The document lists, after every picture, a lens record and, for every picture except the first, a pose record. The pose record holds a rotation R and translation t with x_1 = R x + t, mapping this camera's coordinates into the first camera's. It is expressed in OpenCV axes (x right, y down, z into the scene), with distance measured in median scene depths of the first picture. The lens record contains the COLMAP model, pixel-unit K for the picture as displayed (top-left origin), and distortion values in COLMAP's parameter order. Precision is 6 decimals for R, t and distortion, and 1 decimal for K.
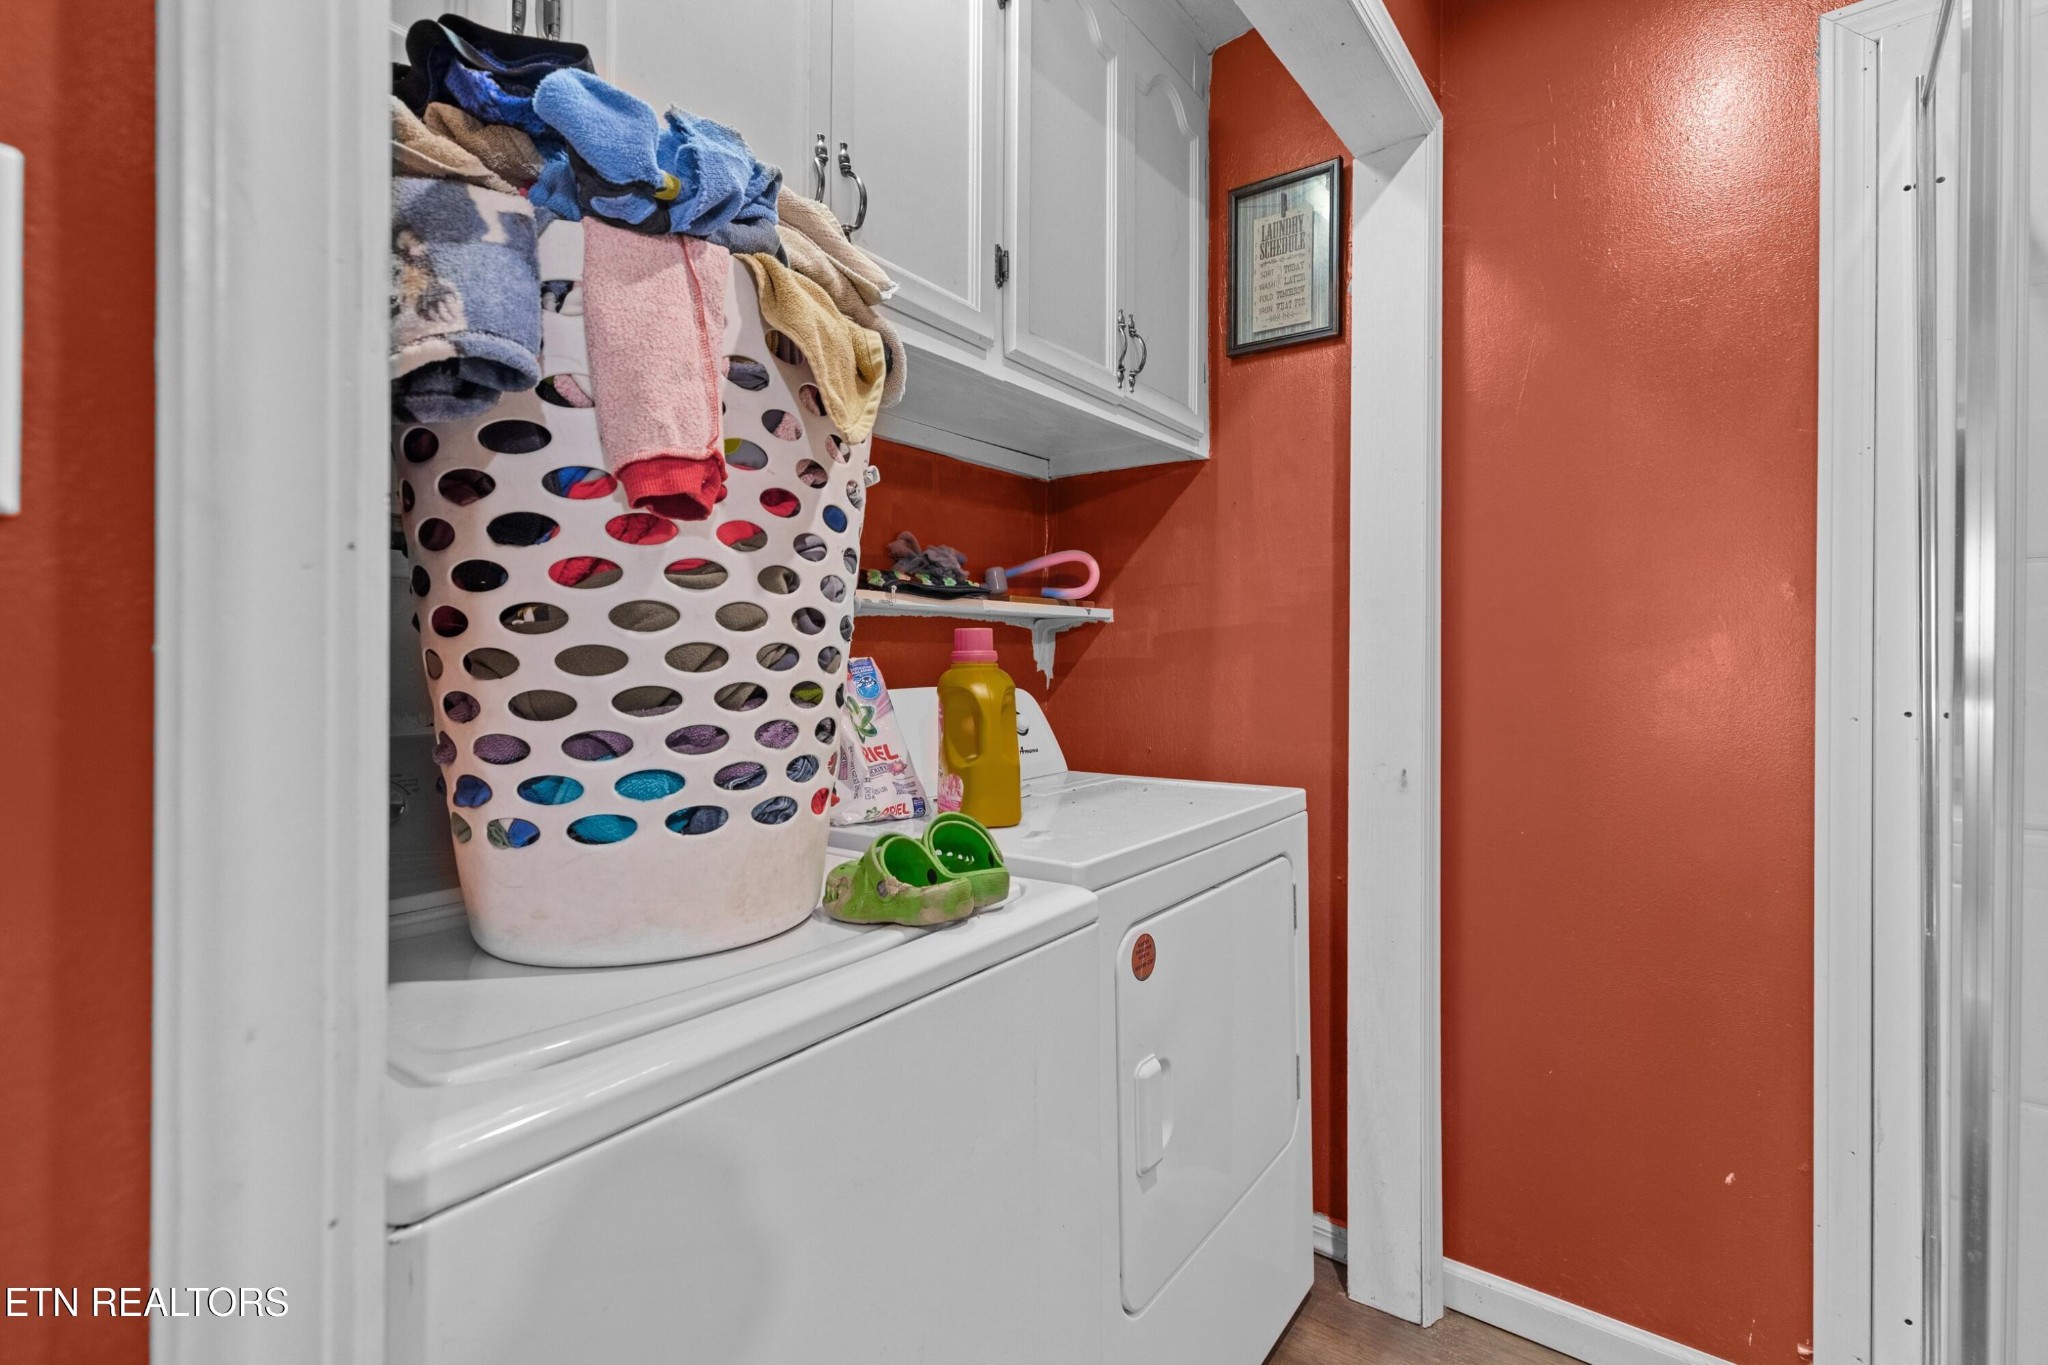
lens RADIAL K [[923.0, 0, 1022.7], [0, 923.0, 672.5], [0, 0, 1]] dist [-0.004952, -0.000441]
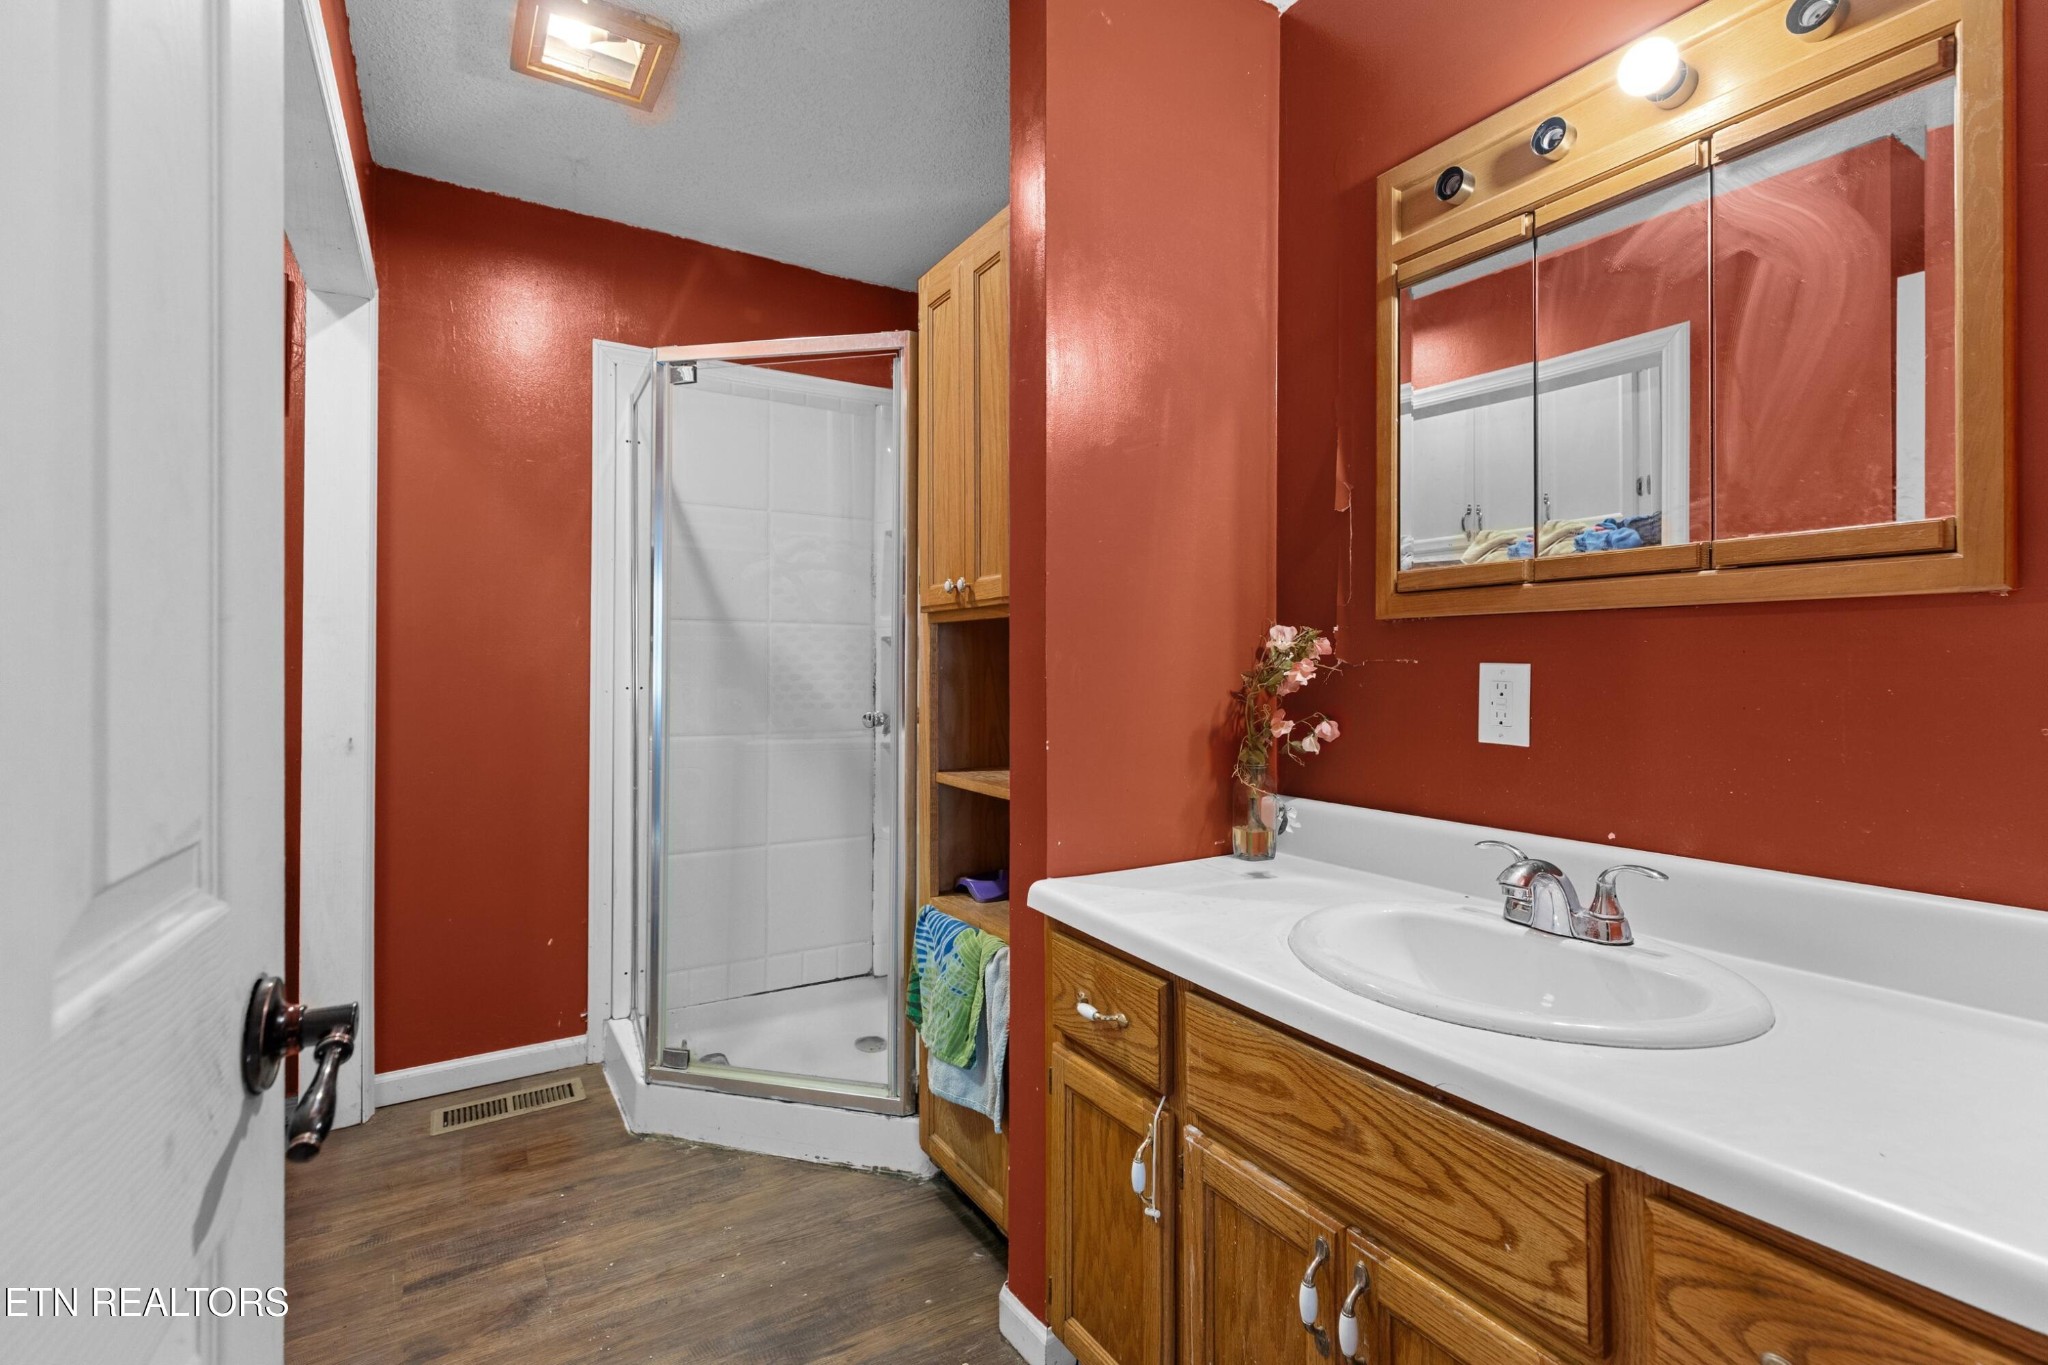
lens RADIAL K [[923.0, 0, 1023.8], [0, 923.0, 669.7], [0, 0, 1]] dist [-0.004952, -0.000441]
pose [[0.375558, -0.003510, 0.926792, -0.518632], [0.002036, 0.999994, 0.002962, 0.005509], [-0.926797, 0.000775, 0.375563, -0.505297]]
